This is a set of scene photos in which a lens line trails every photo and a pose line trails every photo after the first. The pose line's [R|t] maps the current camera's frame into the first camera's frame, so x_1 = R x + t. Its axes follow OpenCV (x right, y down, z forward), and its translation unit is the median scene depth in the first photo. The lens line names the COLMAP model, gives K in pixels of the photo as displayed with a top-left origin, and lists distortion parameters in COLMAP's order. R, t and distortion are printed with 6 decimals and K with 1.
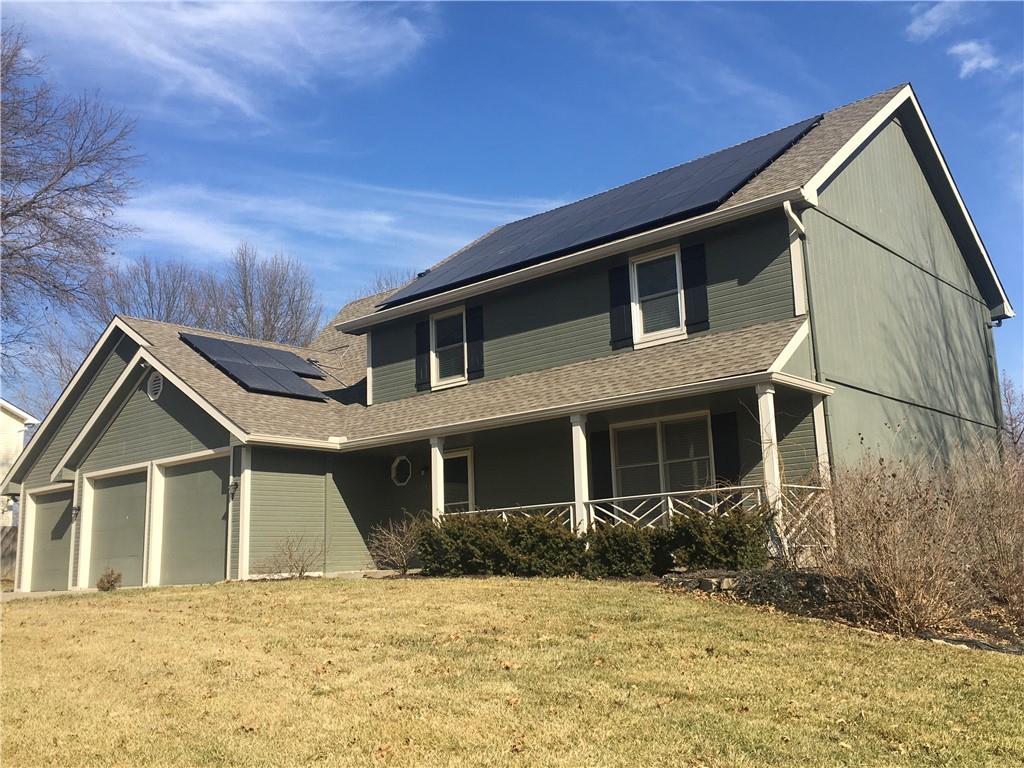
lens RADIAL K [[975.2, 0, 512.0], [0, 975.2, 384.0], [0, 0, 1]] dist [0.050586, -0.003078]
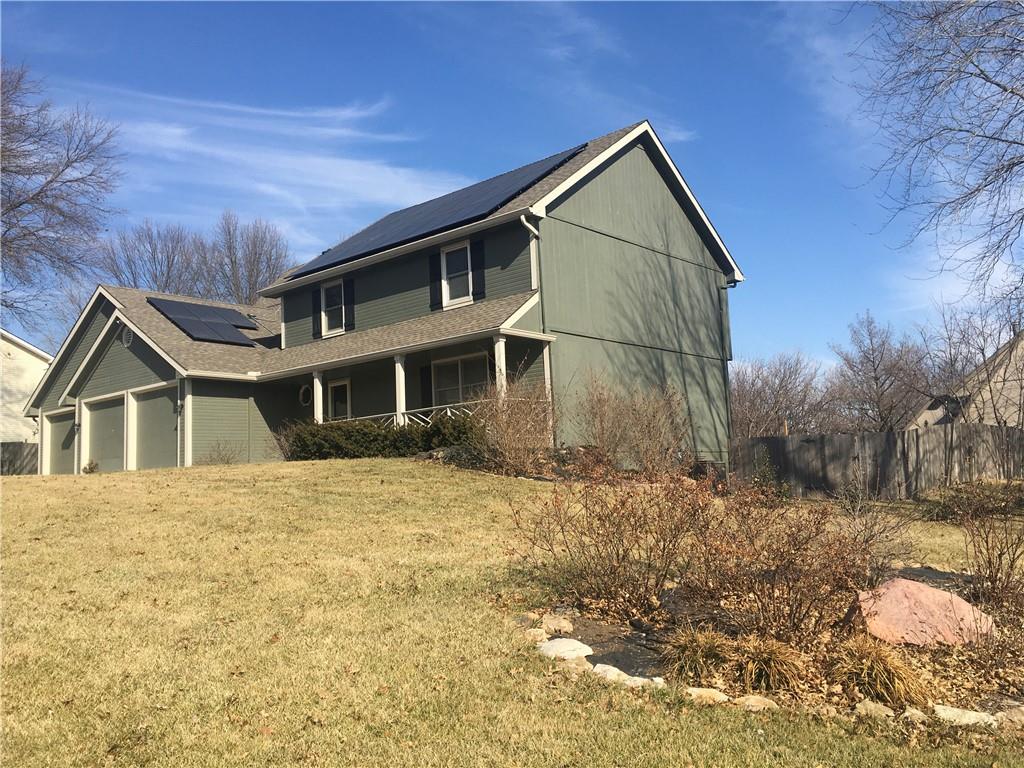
lens RADIAL K [[867.5, 0, 512.0], [0, 867.5, 384.0], [0, 0, 1]] dist [0.085679, -0.099027]
pose [[0.999843, -0.012119, 0.012923, 0.182806], [0.011174, 0.997426, 0.070829, -0.014594], [-0.013748, -0.070673, 0.997405, -0.285047]]
